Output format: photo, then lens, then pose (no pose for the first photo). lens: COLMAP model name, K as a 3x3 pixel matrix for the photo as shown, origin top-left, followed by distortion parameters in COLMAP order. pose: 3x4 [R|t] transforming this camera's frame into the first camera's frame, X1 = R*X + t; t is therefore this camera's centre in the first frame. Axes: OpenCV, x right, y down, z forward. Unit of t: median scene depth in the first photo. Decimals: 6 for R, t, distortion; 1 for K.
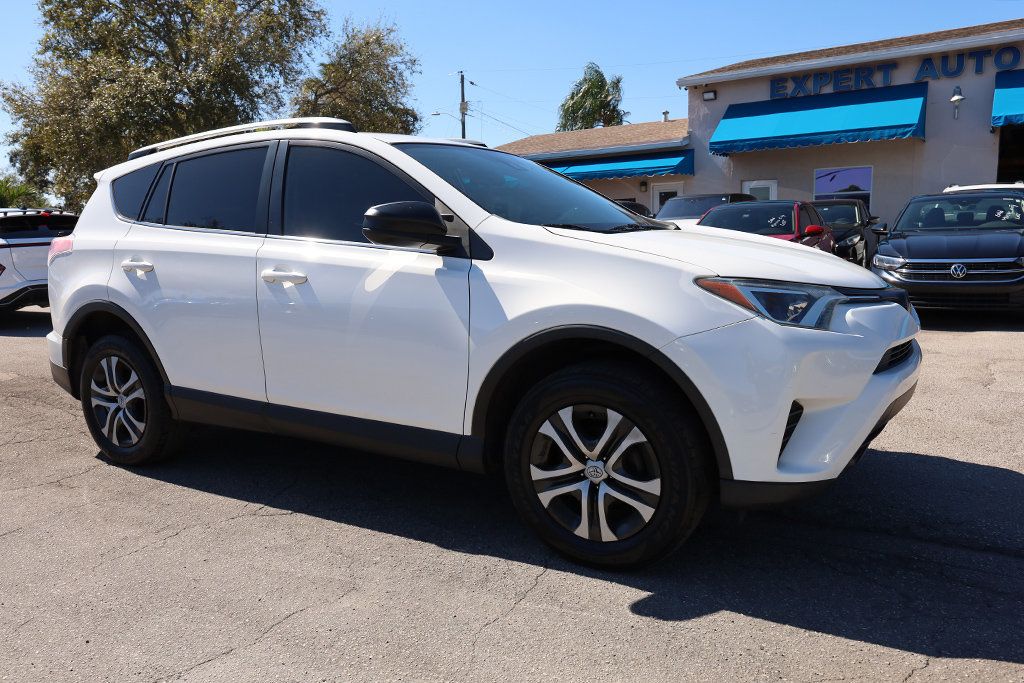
lens RADIAL K [[710.7, 0, 521.9], [0, 710.7, 351.5], [0, 0, 1]] dist [0.000980, -0.008301]
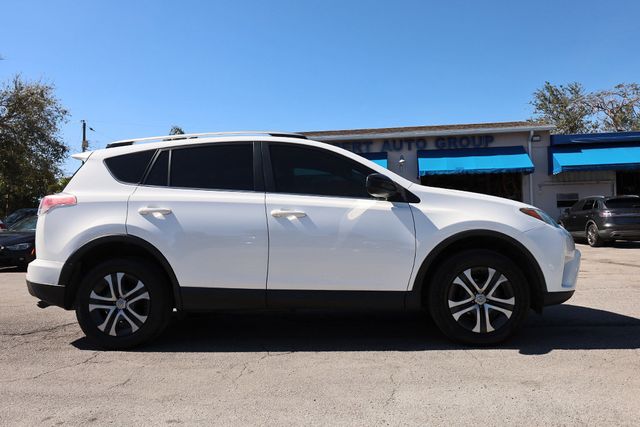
lens RADIAL K [[462.9, 0, 327.7], [0, 462.9, 212.4], [0, 0, 1]] dist [-0.010107, -0.016484]
pose [[0.899052, 0.026219, 0.437056, -0.736371], [0.066985, 0.978218, -0.196475, 0.123557], [-0.432688, 0.205917, 0.877712, -0.062422]]
